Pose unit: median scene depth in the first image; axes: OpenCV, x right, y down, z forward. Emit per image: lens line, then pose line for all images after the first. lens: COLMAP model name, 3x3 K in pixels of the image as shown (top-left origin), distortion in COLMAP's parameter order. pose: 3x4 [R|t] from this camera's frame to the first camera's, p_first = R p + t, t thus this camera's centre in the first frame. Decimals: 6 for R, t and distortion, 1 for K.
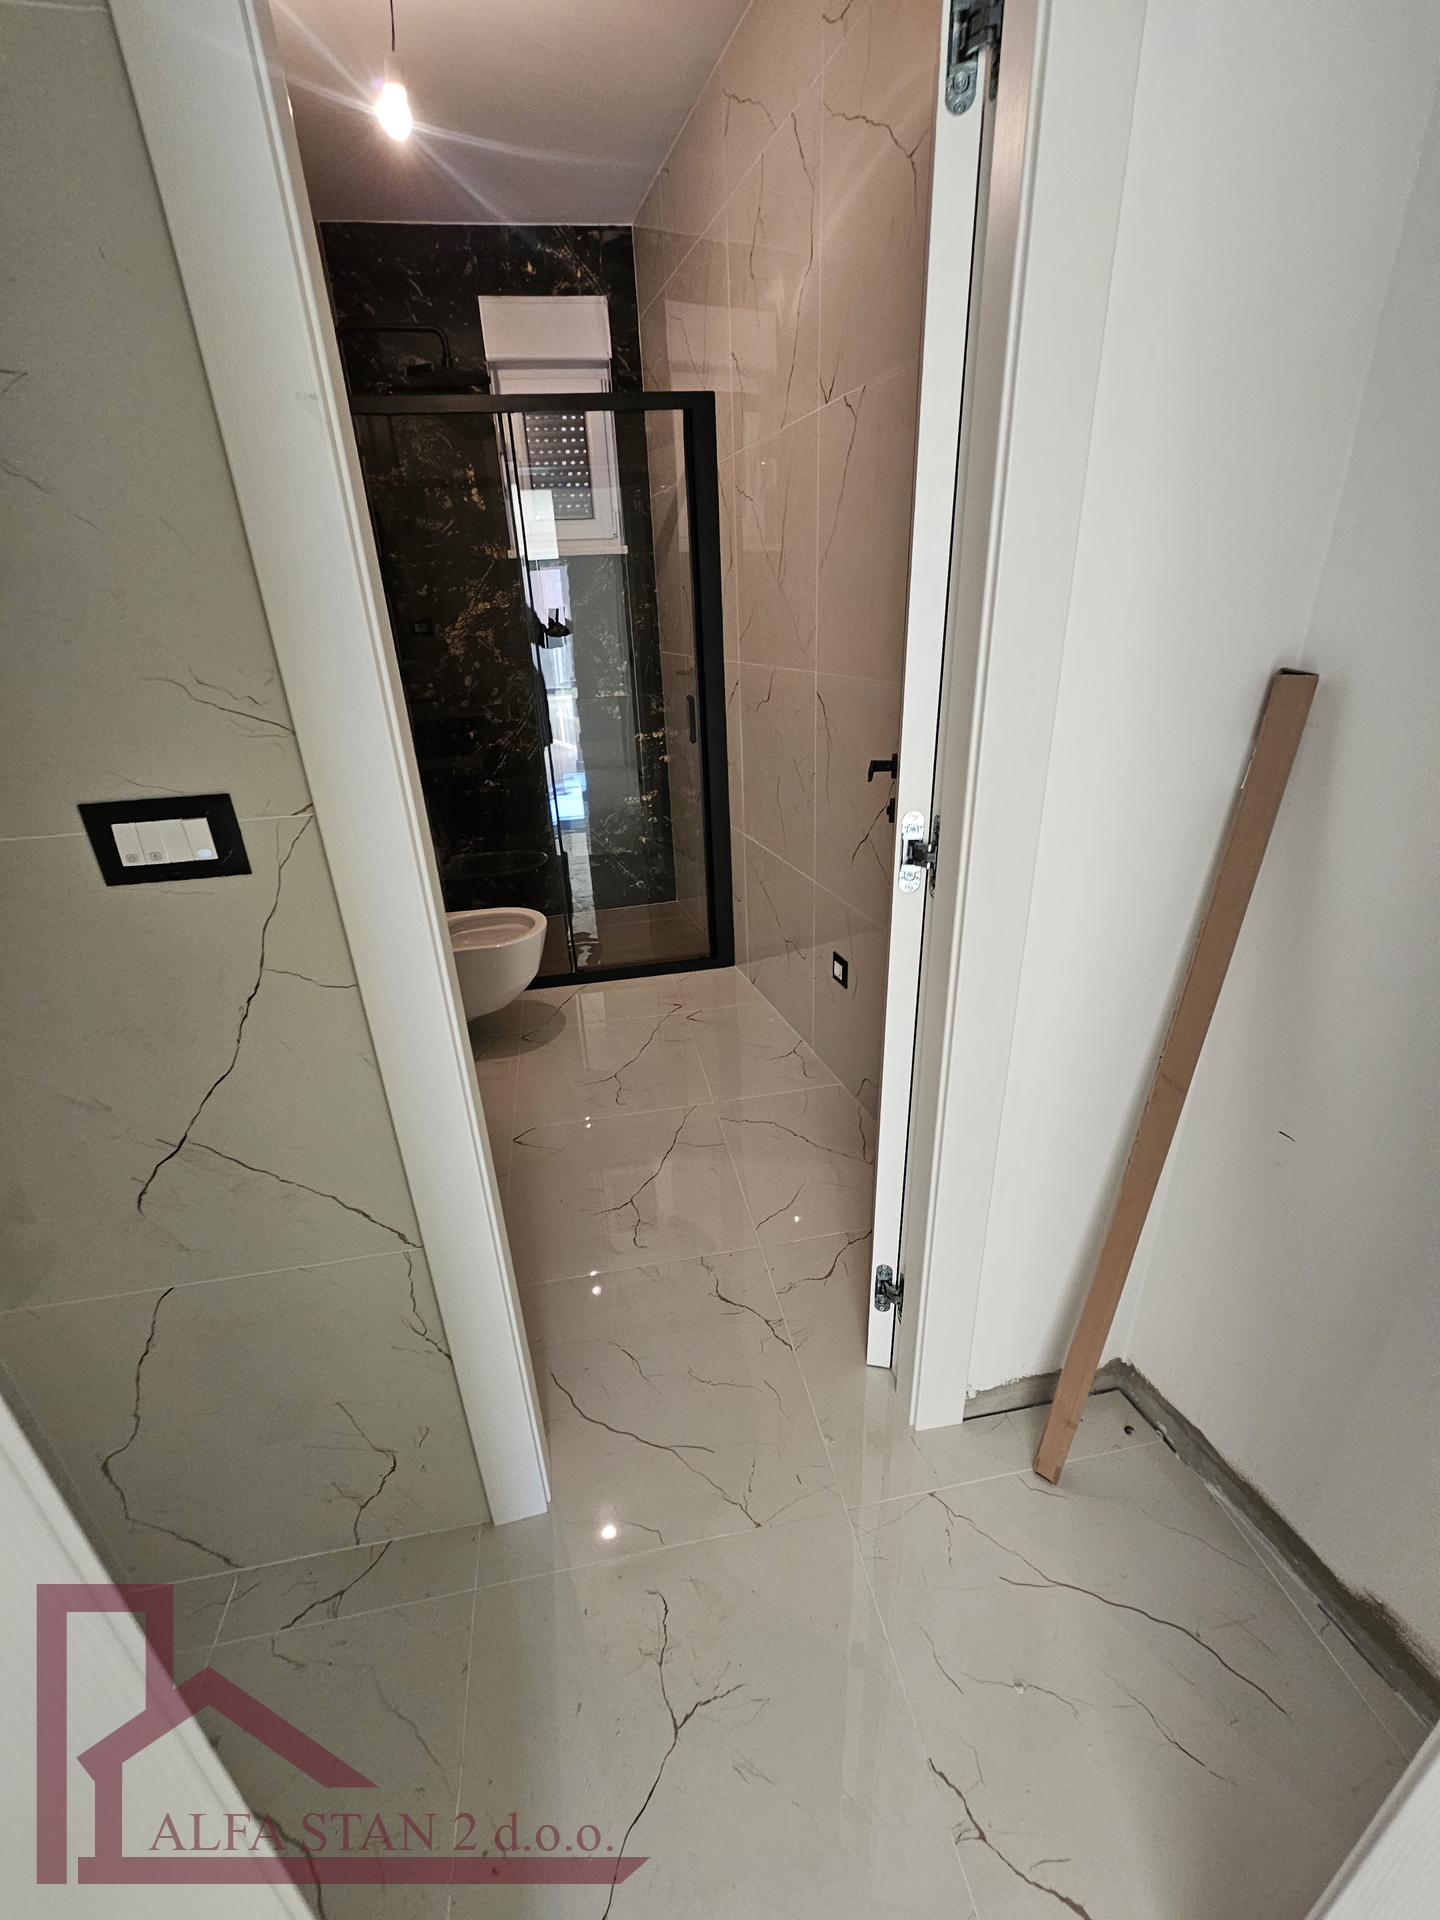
lens RADIAL K [[780.4, 0, 709.2], [0, 780.4, 957.1], [0, 0, 1]] dist [-0.001565, -0.000453]
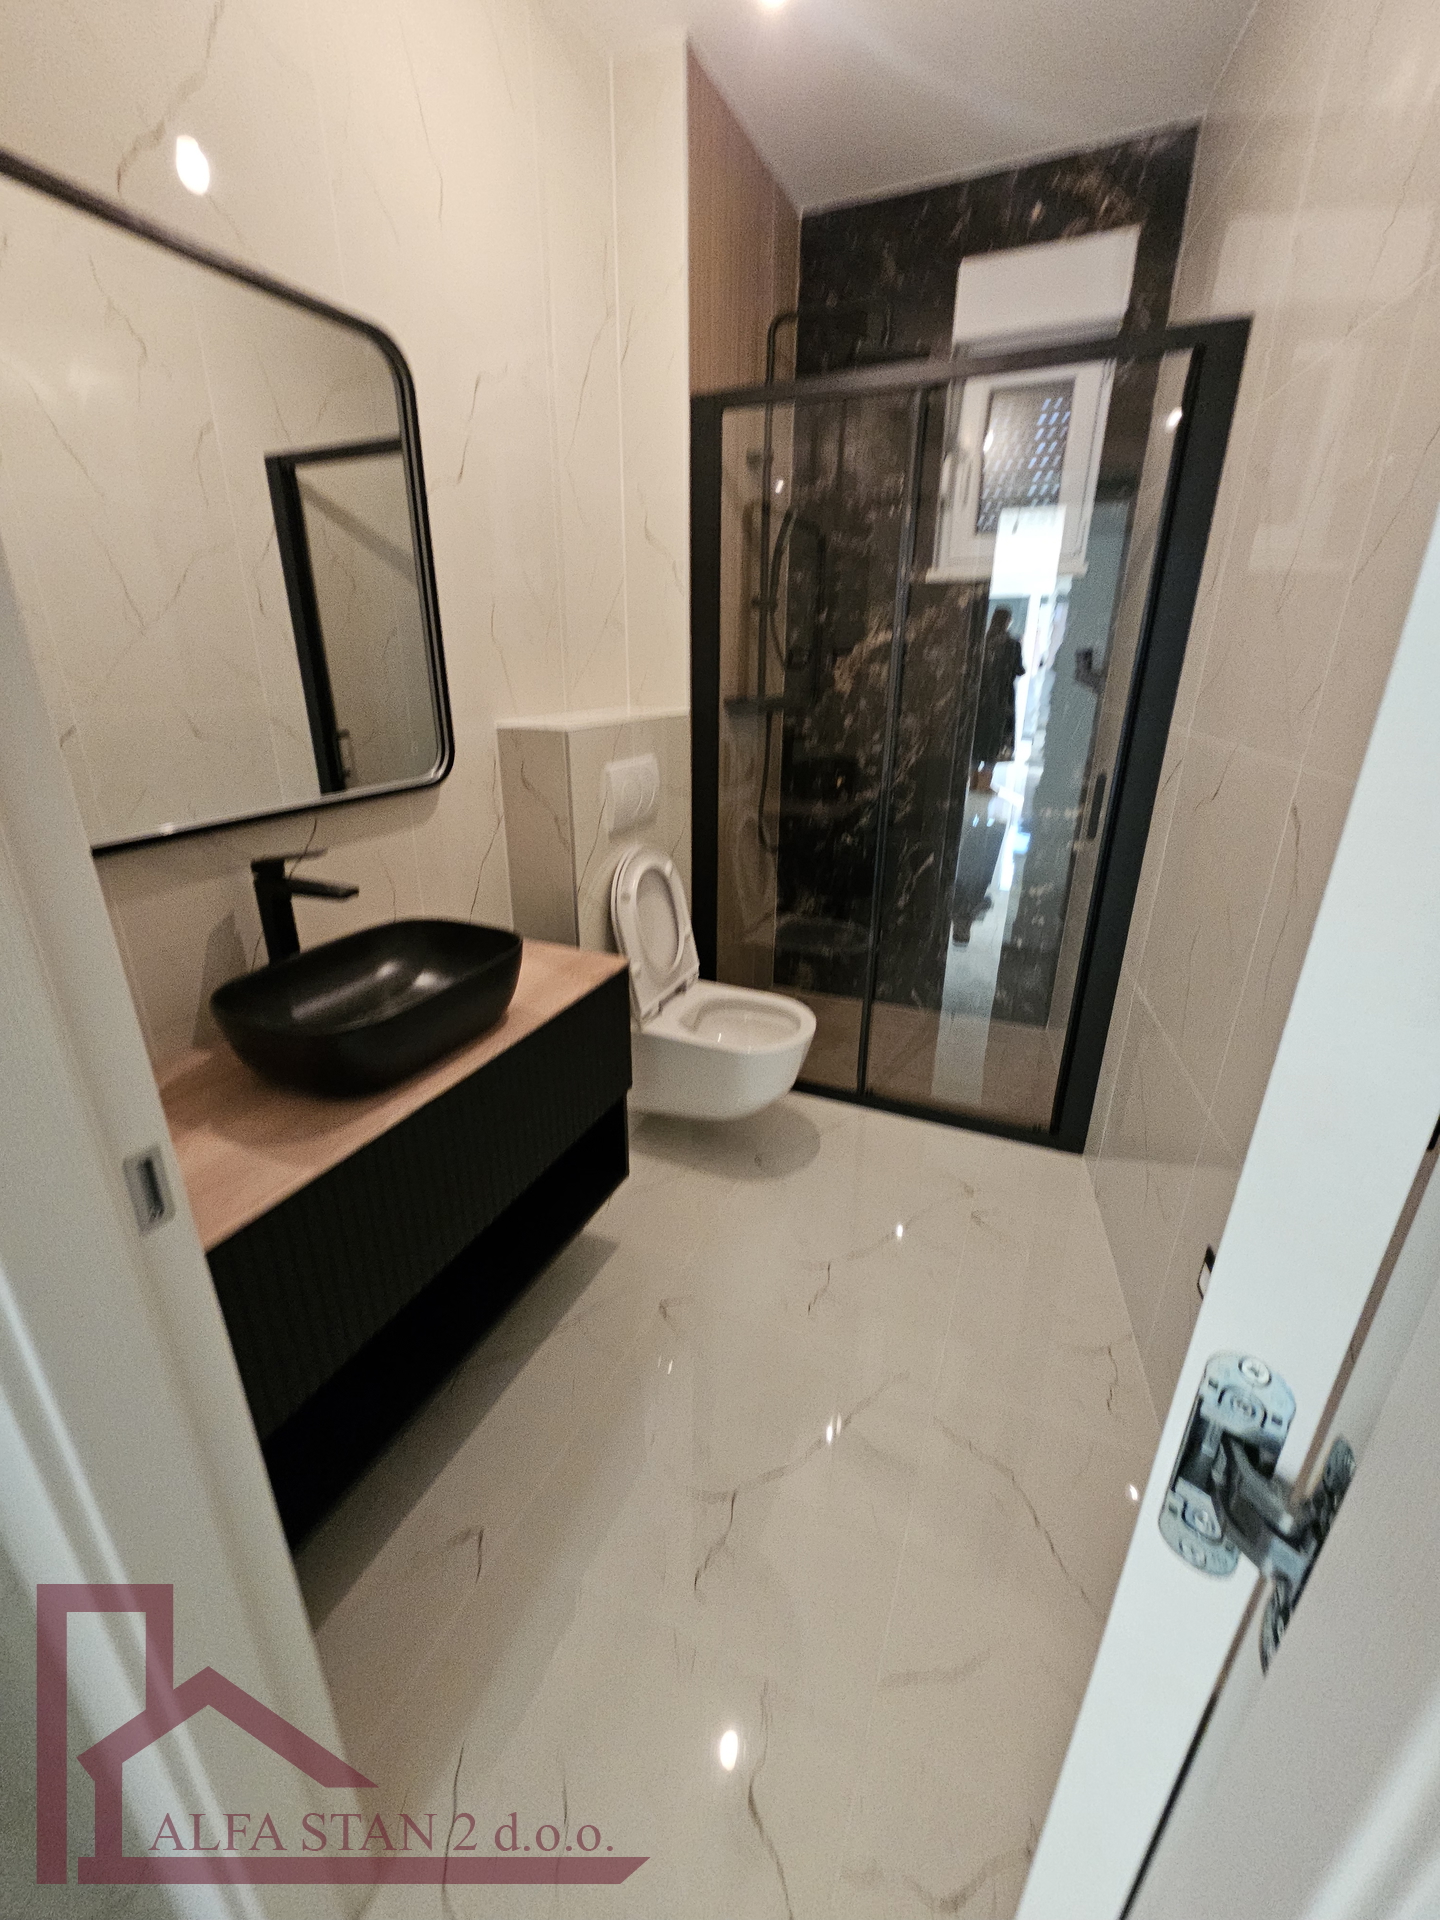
lens RADIAL K [[780.4, 0, 709.2], [0, 780.4, 957.1], [0, 0, 1]] dist [-0.001565, -0.000453]
pose [[0.824177, 0.246468, -0.509889, 0.077677], [-0.265771, 0.963361, 0.036078, -0.107293], [0.500099, 0.105779, 0.859484, 0.242966]]
